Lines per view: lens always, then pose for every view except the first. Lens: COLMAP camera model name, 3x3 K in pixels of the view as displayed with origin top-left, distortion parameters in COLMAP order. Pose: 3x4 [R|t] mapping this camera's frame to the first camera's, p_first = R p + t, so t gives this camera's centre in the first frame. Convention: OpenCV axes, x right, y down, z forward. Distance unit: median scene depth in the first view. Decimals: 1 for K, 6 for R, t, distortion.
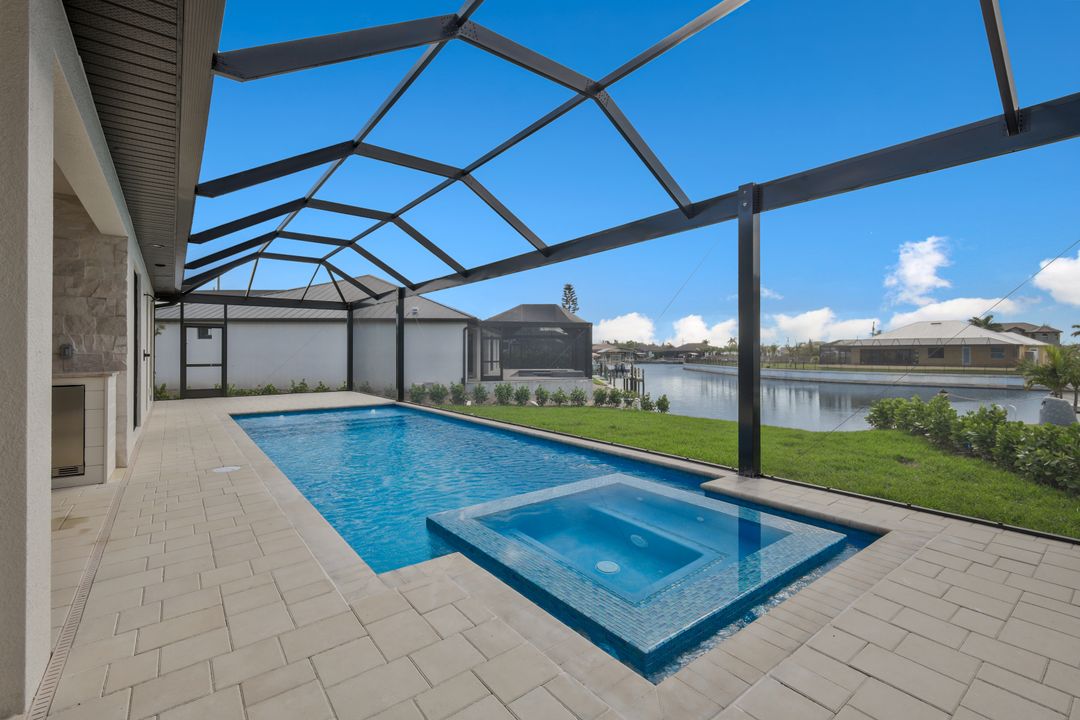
lens RADIAL K [[480.3, 0, 532.6], [0, 480.3, 352.1], [0, 0, 1]] dist [-0.003477, 0.000987]
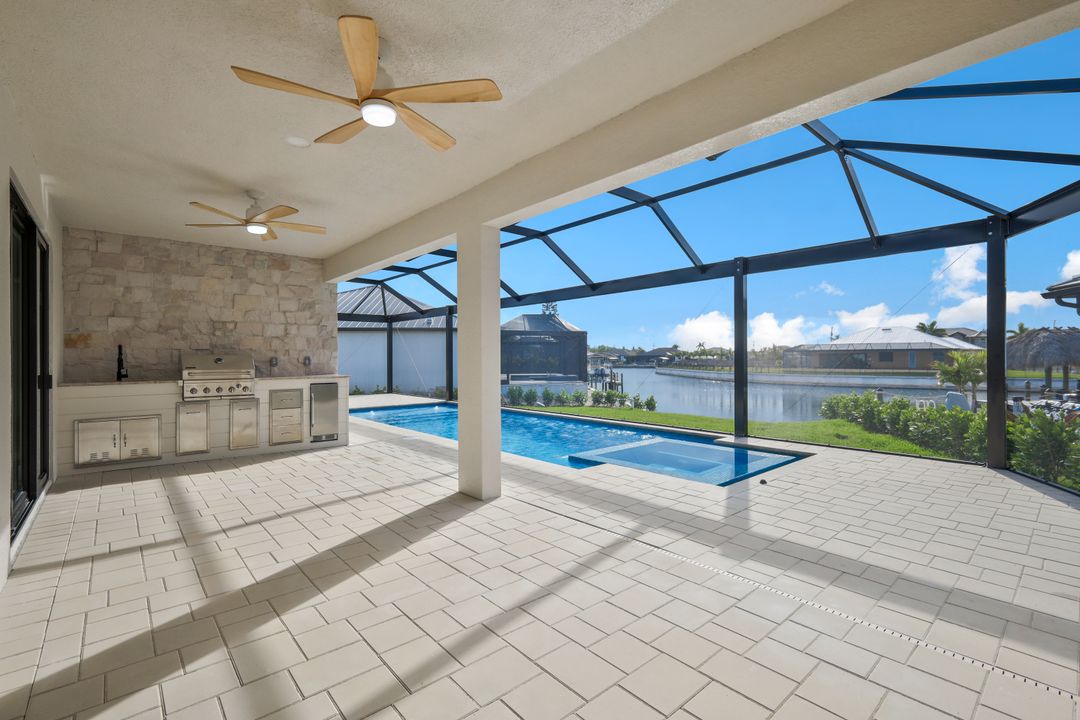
lens RADIAL K [[480.3, 0, 543.7], [0, 480.3, 359.6], [0, 0, 1]] dist [-0.003477, 0.000987]
pose [[0.997006, -0.003784, 0.077235, -0.128846], [0.003390, 0.999981, 0.005231, -0.004826], [-0.077253, -0.004953, 0.996999, -0.215713]]
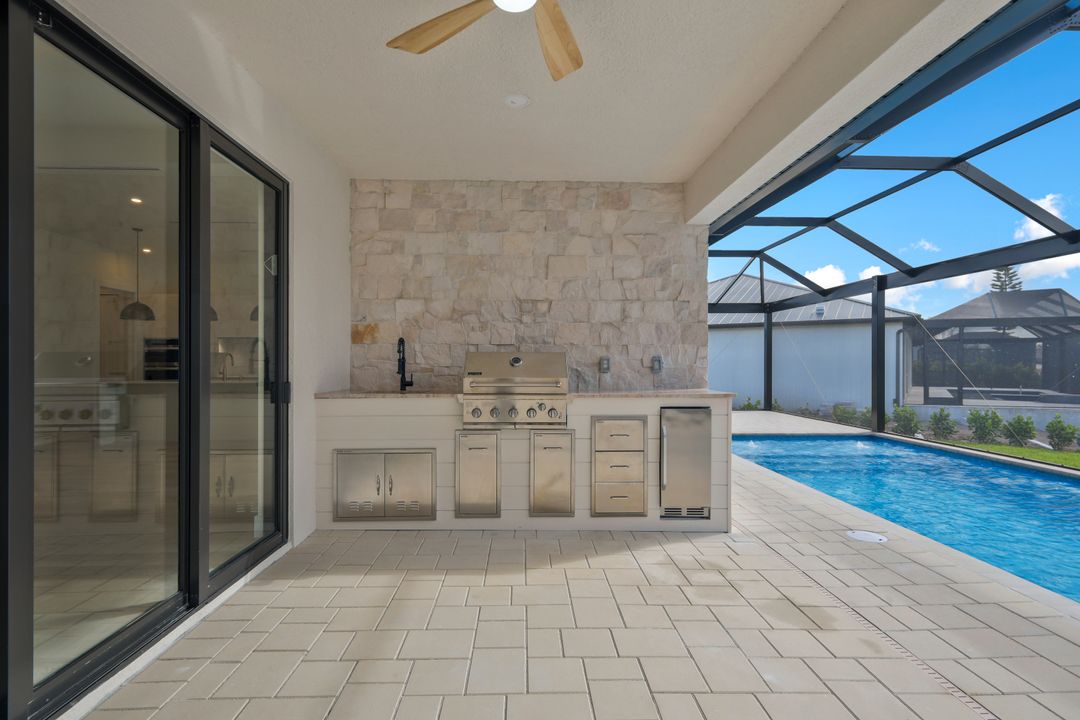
lens RADIAL K [[529.6, 0, 528.9], [0, 529.6, 362.7], [0, 0, 1]] dist [0.003259, 0.000135]
pose [[0.808671, 0.000402, -0.588261, -0.224473], [-0.000576, 1.000000, -0.000109, -0.001923], [0.588261, 0.000427, 0.808671, 0.035055]]
